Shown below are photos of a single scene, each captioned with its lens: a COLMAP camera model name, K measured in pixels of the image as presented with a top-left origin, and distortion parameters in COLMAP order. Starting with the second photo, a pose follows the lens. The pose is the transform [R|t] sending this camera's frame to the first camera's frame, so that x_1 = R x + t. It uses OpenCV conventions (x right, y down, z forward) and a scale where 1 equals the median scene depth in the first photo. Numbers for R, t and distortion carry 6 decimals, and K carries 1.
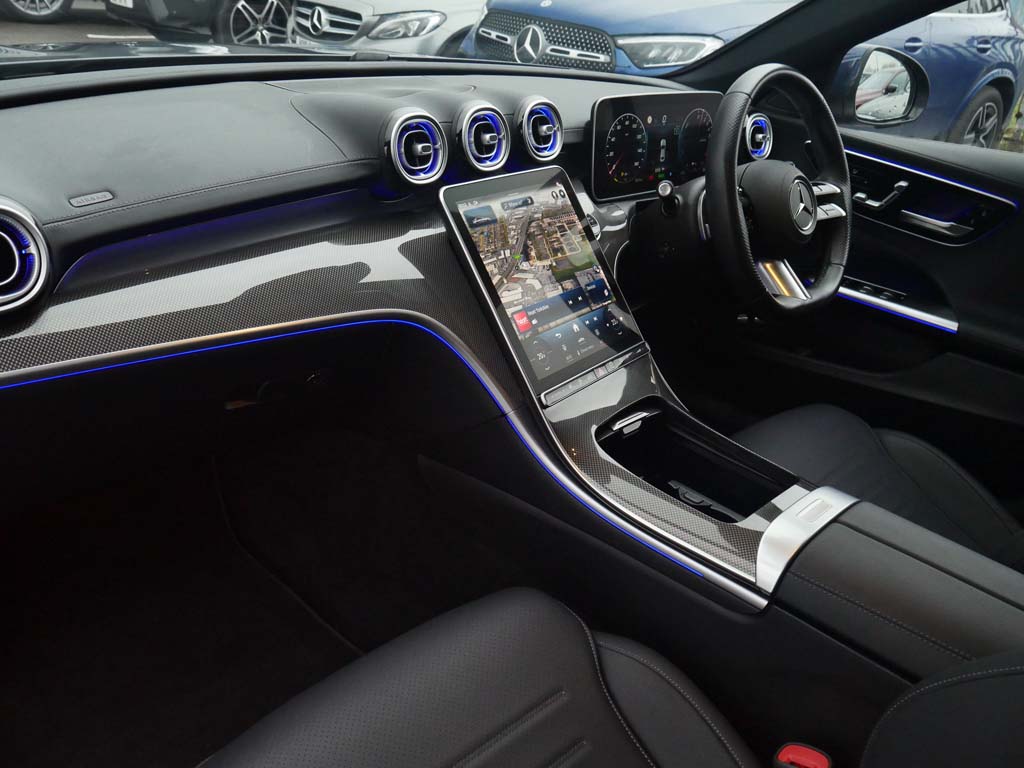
lens RADIAL K [[869.9, 0, 509.0], [0, 869.9, 384.2], [0, 0, 1]] dist [-0.005908, -0.015647]
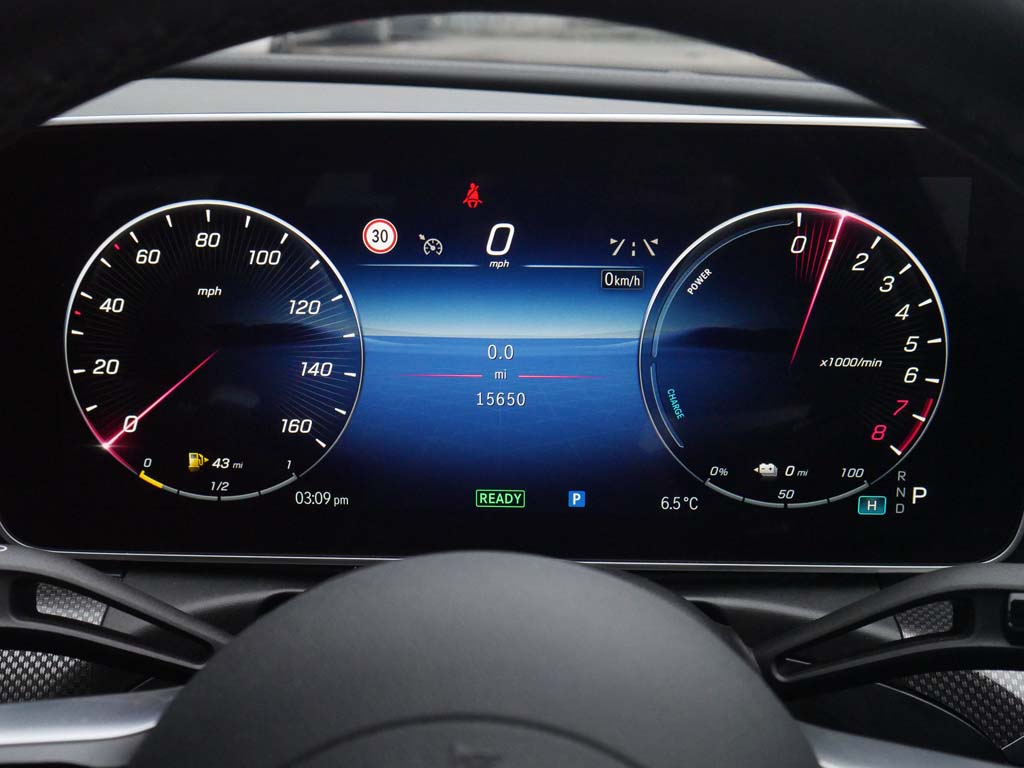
lens RADIAL K [[1191.3, 0, 513.6], [0, 1191.3, 383.1], [0, 0, 1]] dist [-0.001205, 0.000000]
pose [[0.671314, 0.137697, -0.728269, 0.489958], [-0.267064, 0.961526, -0.064378, -0.317279], [0.691385, 0.237713, 0.682260, 1.016799]]
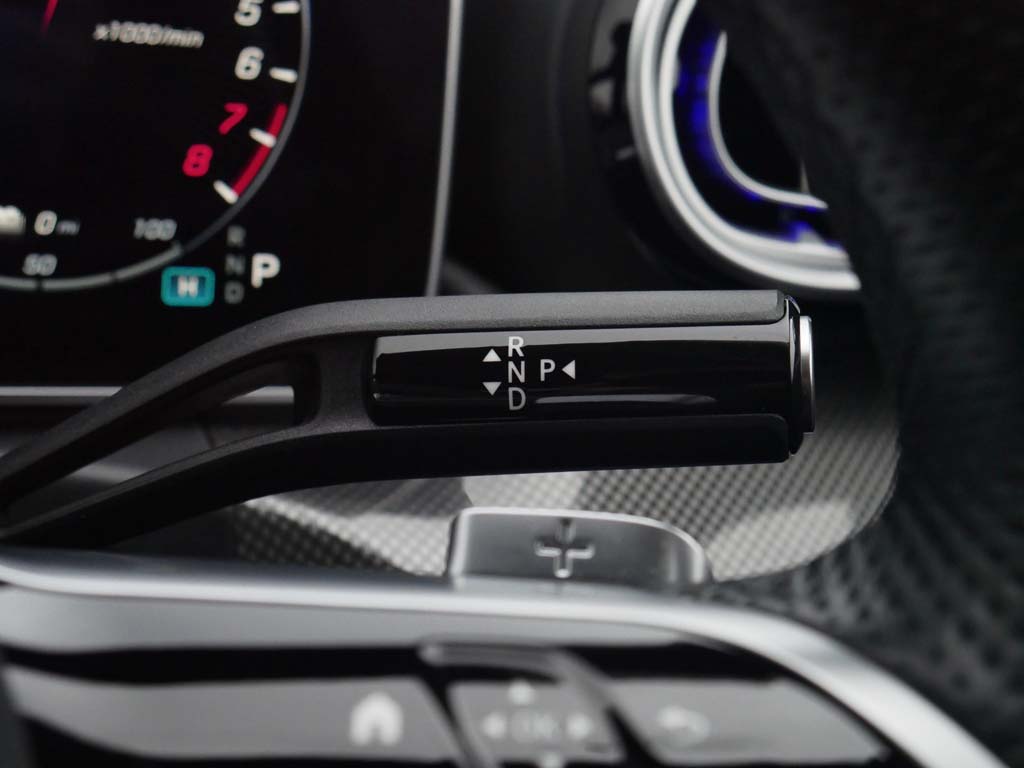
lens RADIAL K [[1693.9, 0, 512.3], [0, 1693.9, 384.5], [0, 0, 1]] dist [-0.006219, 0.000000]
pose [[0.909315, 0.146413, -0.389499, 0.479367], [-0.219717, 0.963865, -0.150629, -0.283173], [0.353370, 0.222548, 0.908626, 1.096043]]
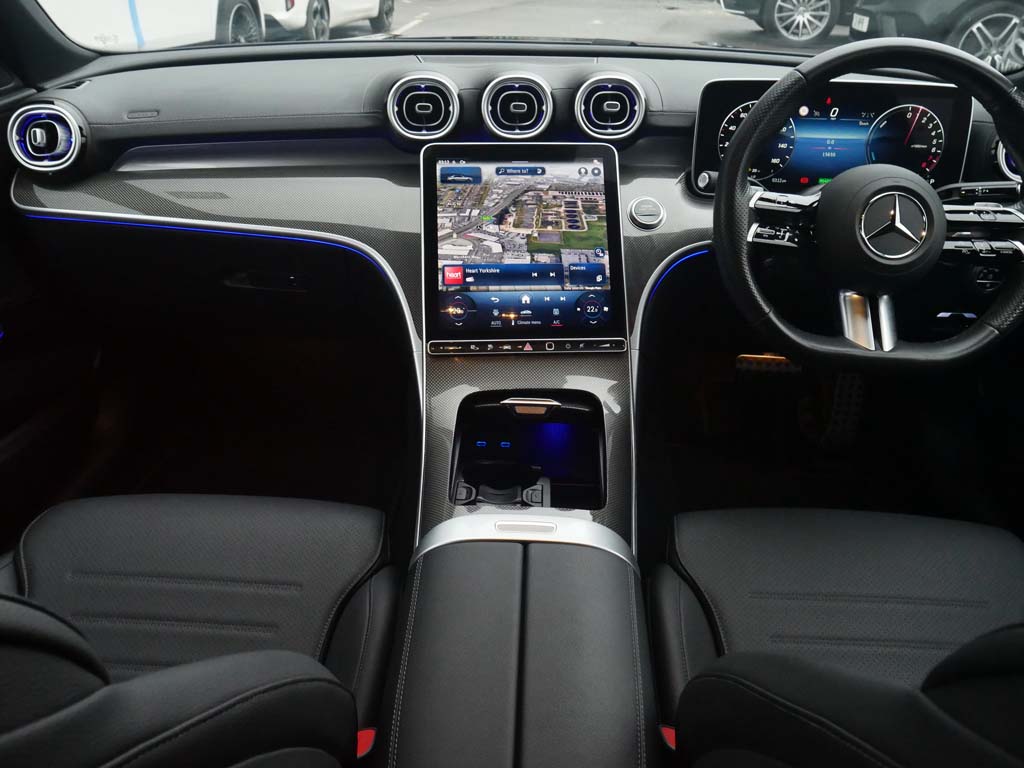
lens RADIAL K [[869.9, 0, 508.8], [0, 869.9, 382.9], [0, 0, 1]] dist [-0.005908, -0.015647]
pose [[0.665614, 0.260570, -0.699329, 0.769048], [-0.283322, 0.955141, 0.086223, -0.053244], [0.690425, 0.140745, 0.709580, 0.294665]]
